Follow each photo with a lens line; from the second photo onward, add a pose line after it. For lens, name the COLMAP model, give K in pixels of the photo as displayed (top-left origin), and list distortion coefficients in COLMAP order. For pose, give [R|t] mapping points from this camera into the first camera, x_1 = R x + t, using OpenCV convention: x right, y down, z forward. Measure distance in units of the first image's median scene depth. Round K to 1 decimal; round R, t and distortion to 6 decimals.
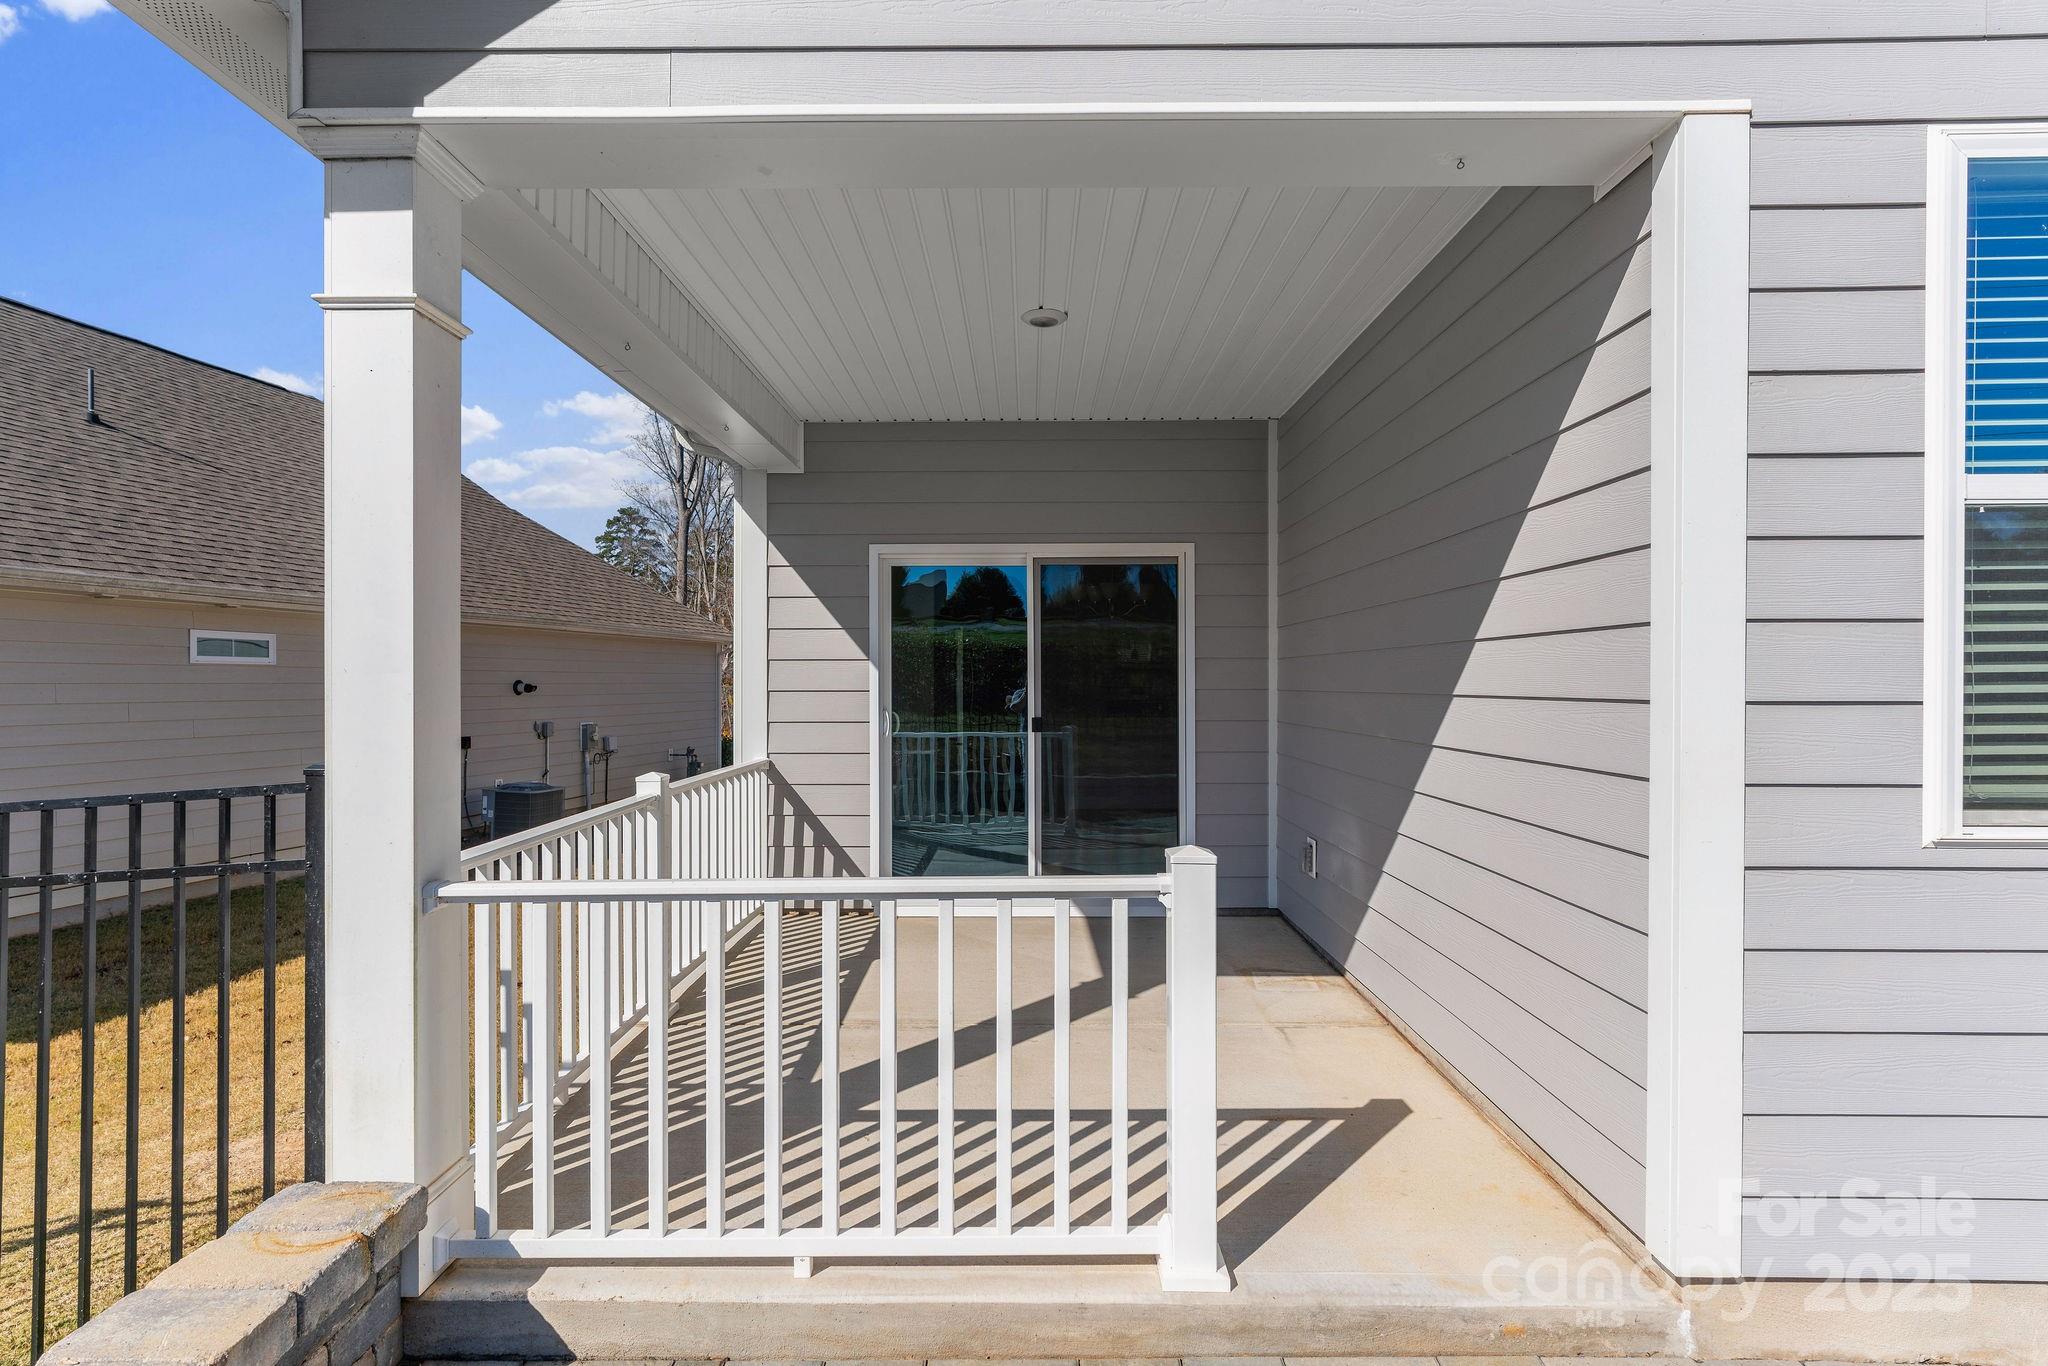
lens RADIAL K [[1021.9, 0, 1024.0], [0, 1021.9, 683.0], [0, 0, 1]] dist [0.002805, 0.000482]
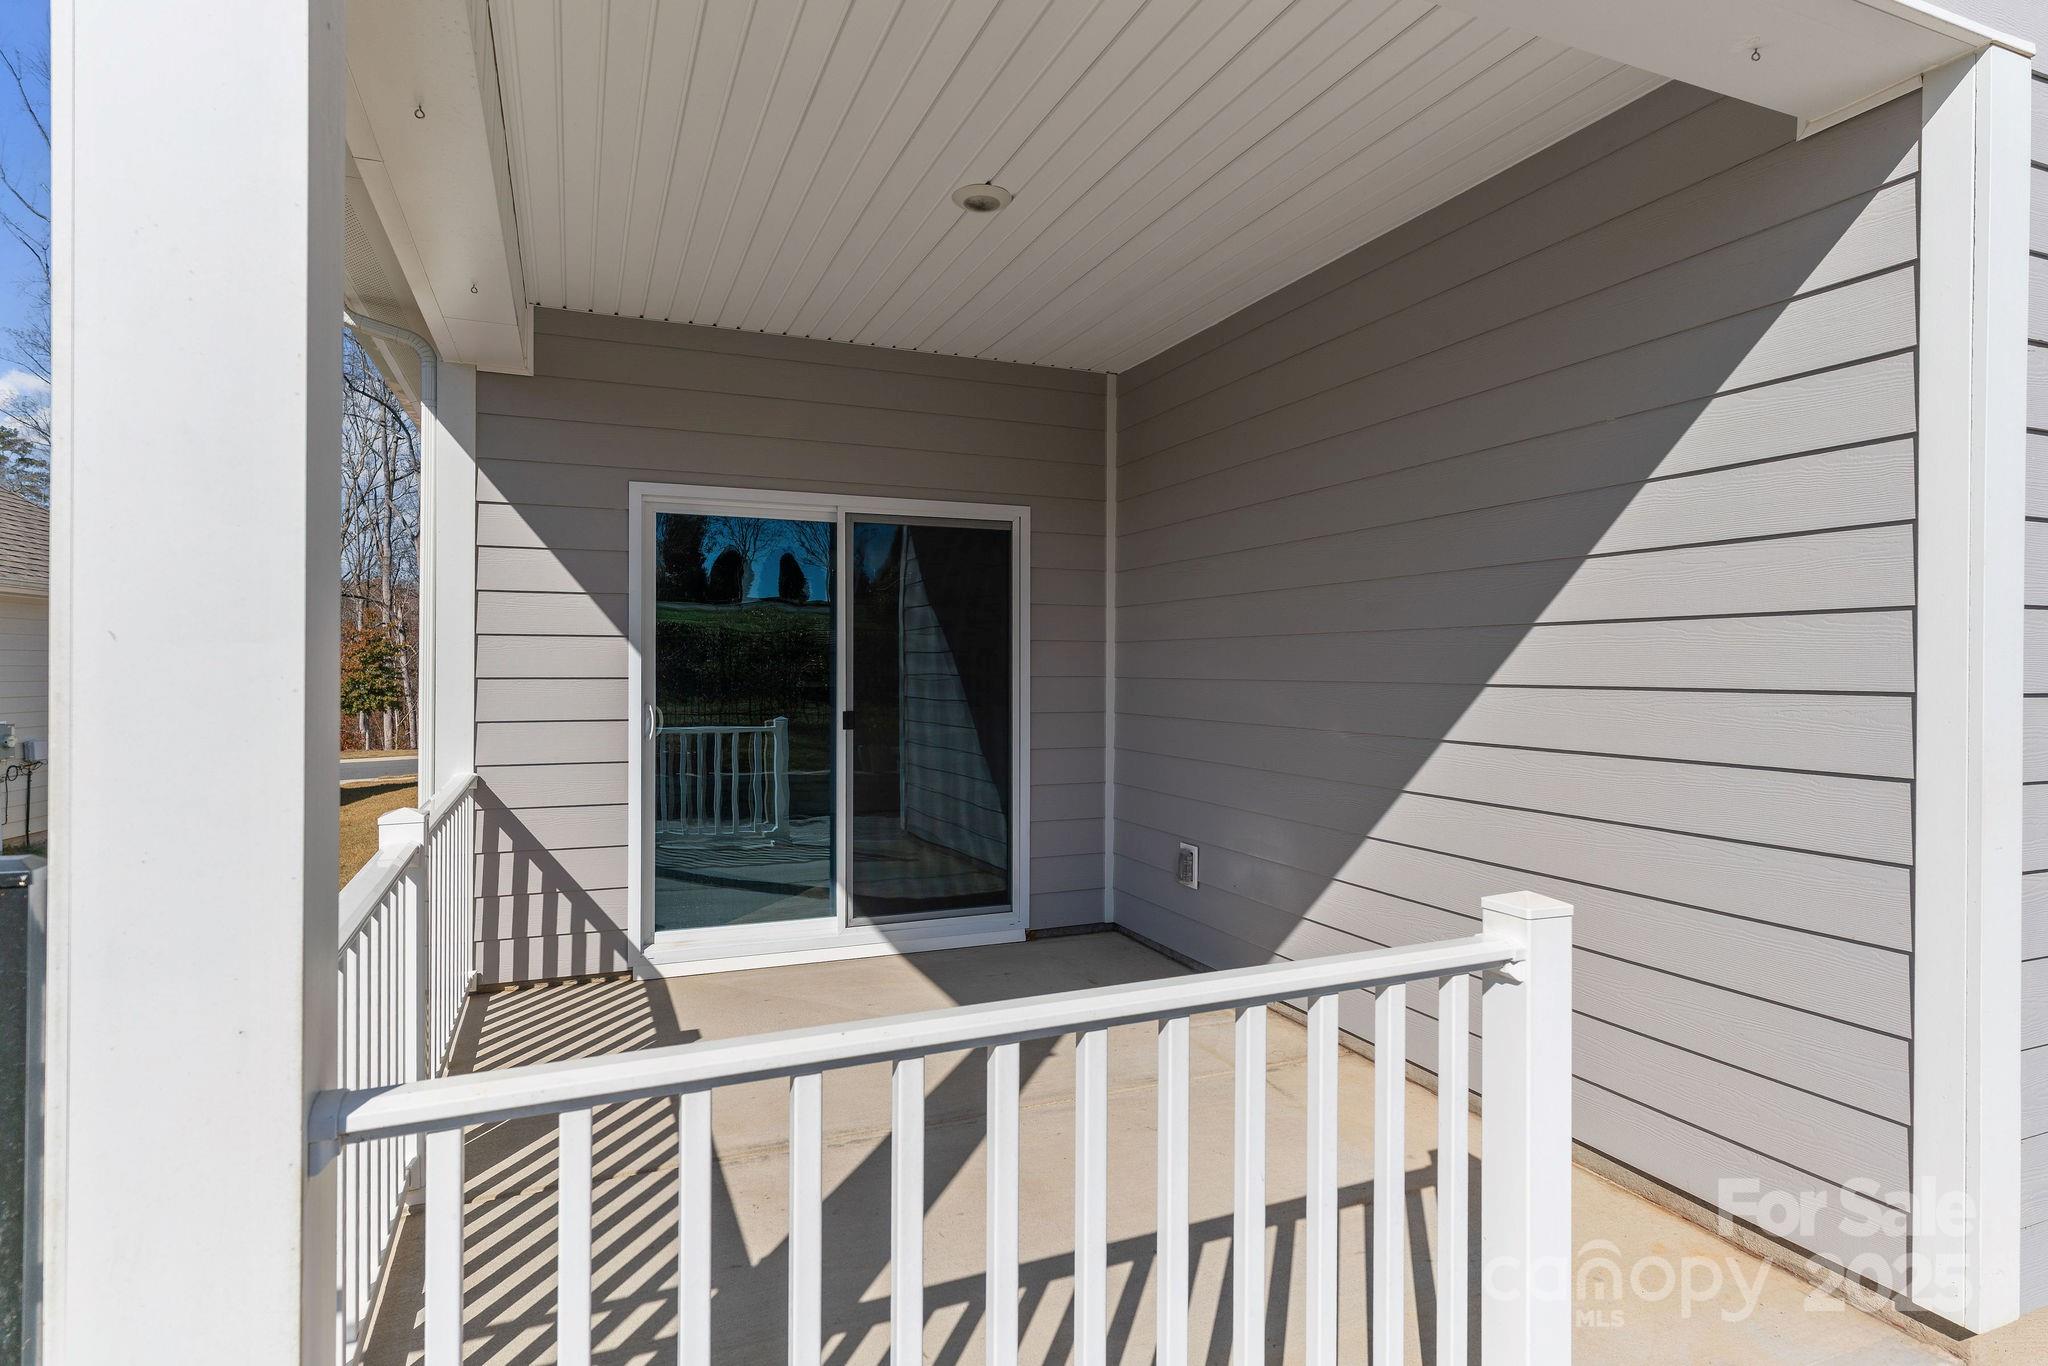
lens RADIAL K [[1066.1, 0, 1024.7], [0, 1066.1, 665.9], [0, 0, 1]] dist [-0.000837, 0.001591]
pose [[0.921442, 0.005038, 0.388483, -0.186418], [-0.004287, 0.999987, -0.002801, -0.000246], [-0.388492, 0.000916, 0.921451, 0.171762]]
